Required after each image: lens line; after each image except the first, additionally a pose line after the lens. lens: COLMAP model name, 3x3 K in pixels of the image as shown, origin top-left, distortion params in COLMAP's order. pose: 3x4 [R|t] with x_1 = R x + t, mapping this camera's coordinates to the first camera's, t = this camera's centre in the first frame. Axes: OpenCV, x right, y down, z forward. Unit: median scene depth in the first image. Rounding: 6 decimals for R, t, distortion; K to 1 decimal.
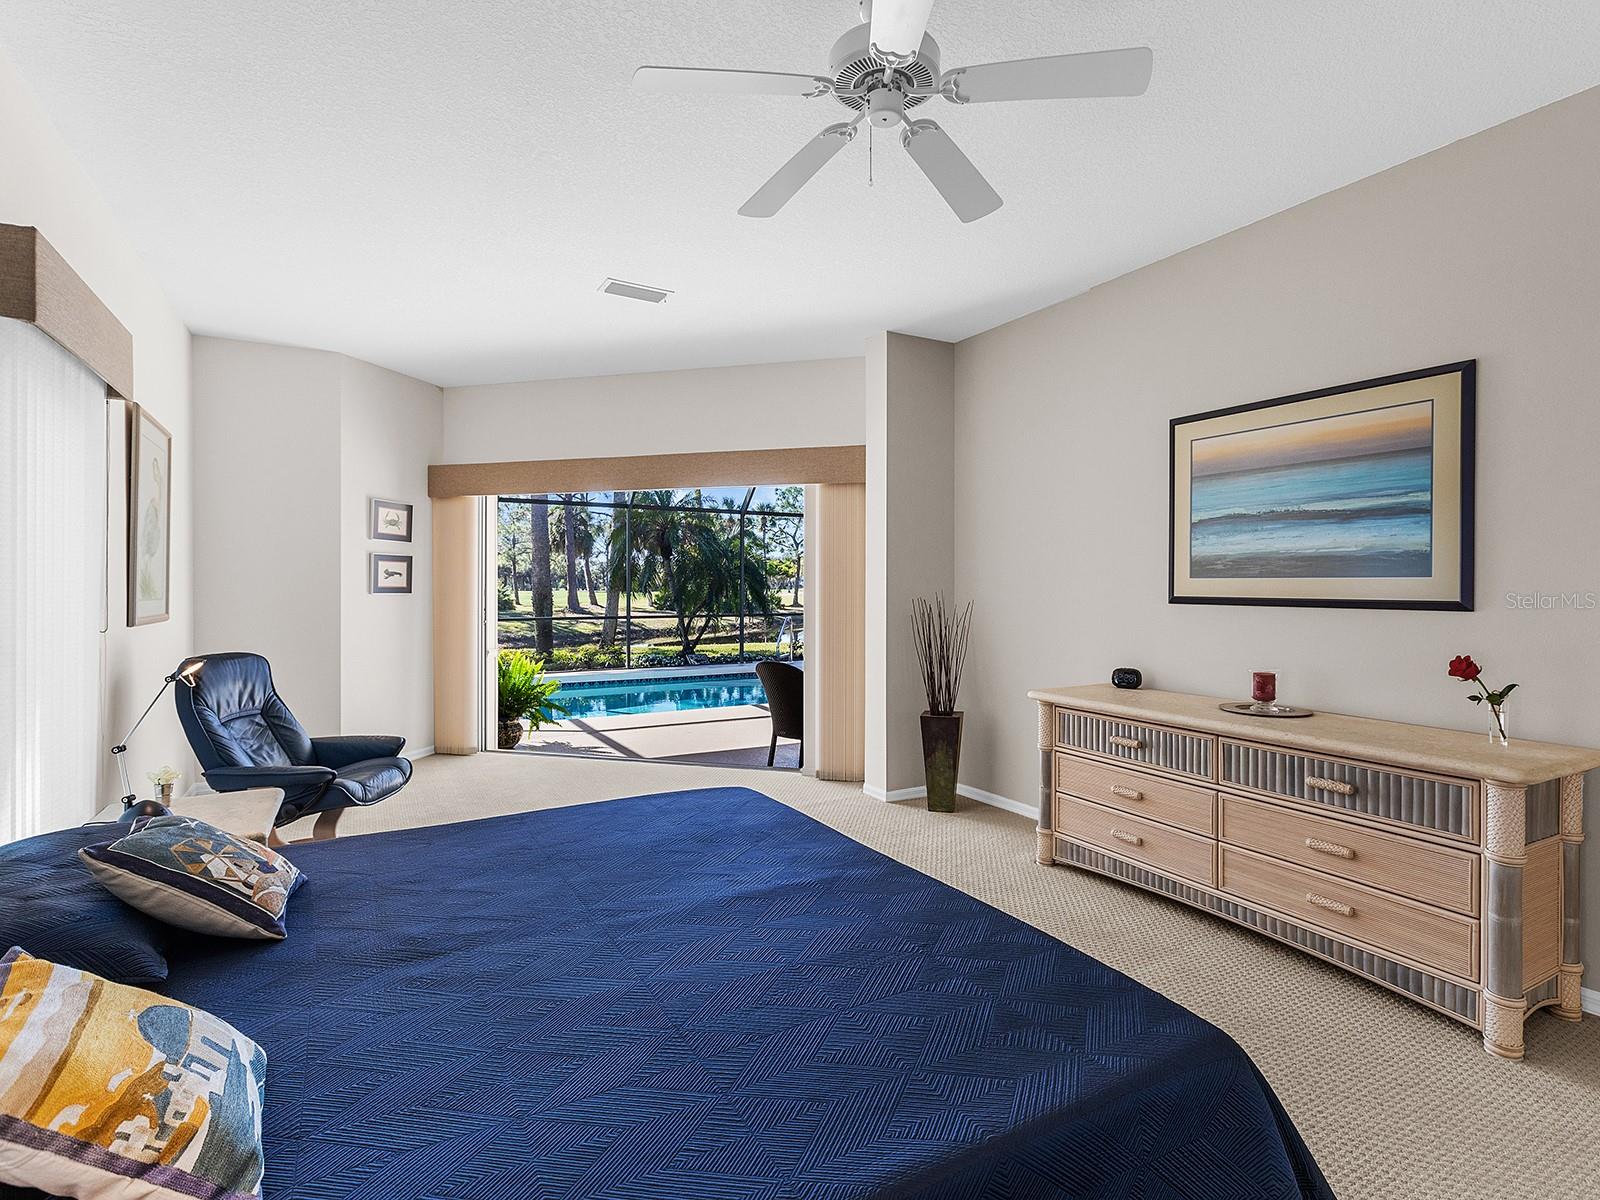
lens RADIAL K [[815.4, 0, 790.5], [0, 815.4, 592.6], [0, 0, 1]] dist [-0.001708, 0.001454]
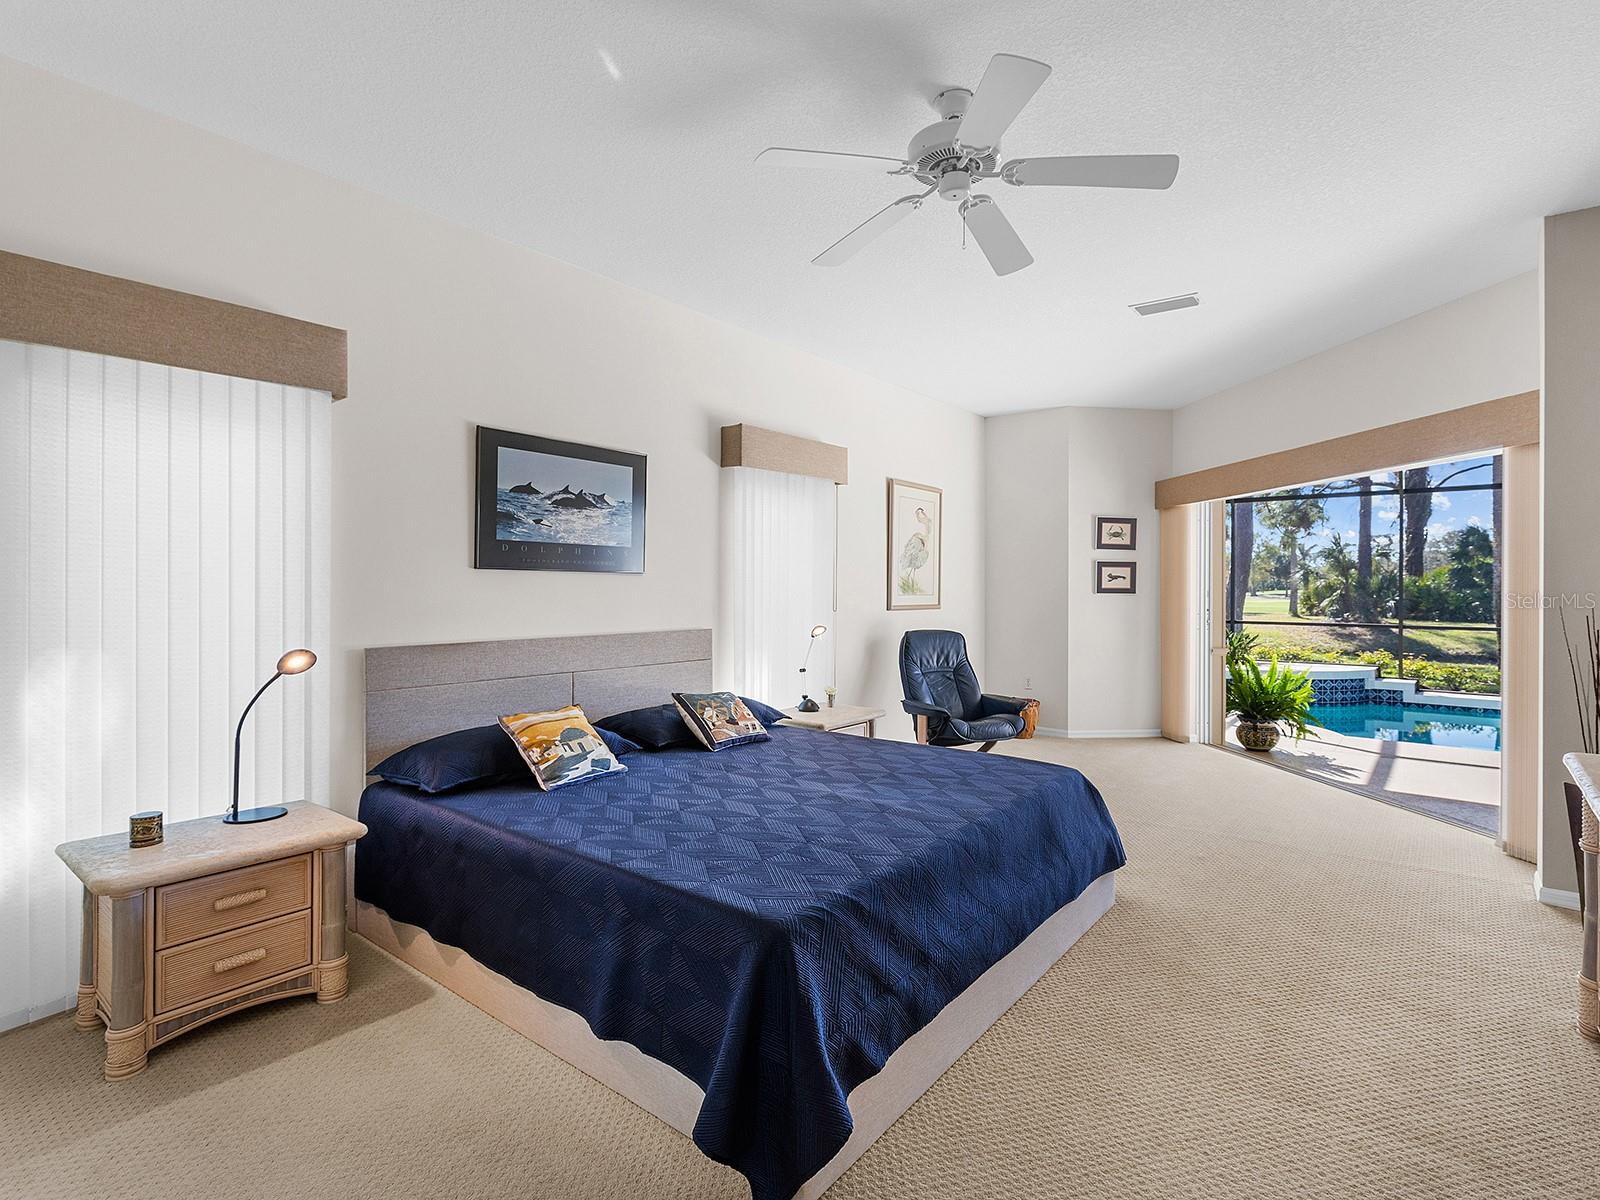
lens RADIAL K [[815.4, 0, 805.0], [0, 815.4, 587.8], [0, 0, 1]] dist [-0.001708, 0.001454]
pose [[0.345840, -0.000122, -0.938293, 0.482058], [-0.008884, 0.999955, -0.003405, 0.000686], [0.938251, 0.009513, 0.345823, 0.159053]]
